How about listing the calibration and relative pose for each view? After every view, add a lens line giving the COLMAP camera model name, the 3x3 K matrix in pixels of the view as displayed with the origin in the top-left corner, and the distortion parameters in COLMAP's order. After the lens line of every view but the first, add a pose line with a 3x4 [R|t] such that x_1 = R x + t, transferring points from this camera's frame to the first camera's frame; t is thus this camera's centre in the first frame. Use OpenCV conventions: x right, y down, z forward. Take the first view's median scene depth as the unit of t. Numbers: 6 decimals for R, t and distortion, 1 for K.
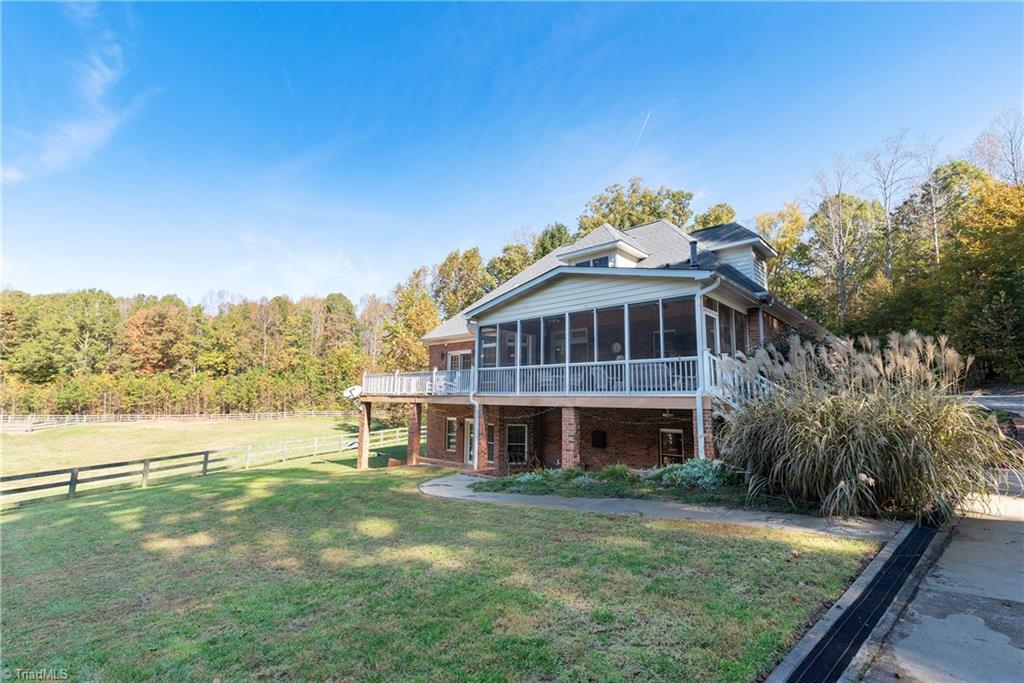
lens RADIAL K [[466.7, 0, 512.0], [0, 466.7, 341.5], [0, 0, 1]] dist [-0.000257, -0.000017]
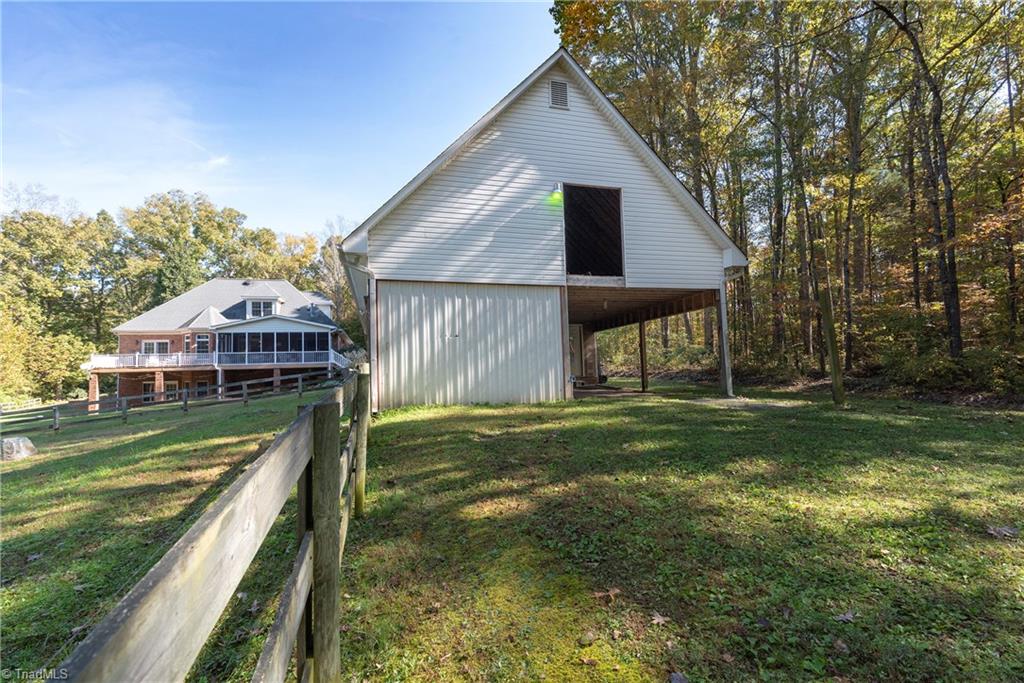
lens RADIAL K [[466.7, 0, 512.0], [0, 466.7, 341.5], [0, 0, 1]] dist [-0.000257, -0.000017]
pose [[0.528369, 0.030259, 0.848475, -1.041804], [-0.069836, 0.997527, 0.007914, -0.092293], [-0.846138, -0.063436, 0.529176, -1.115958]]
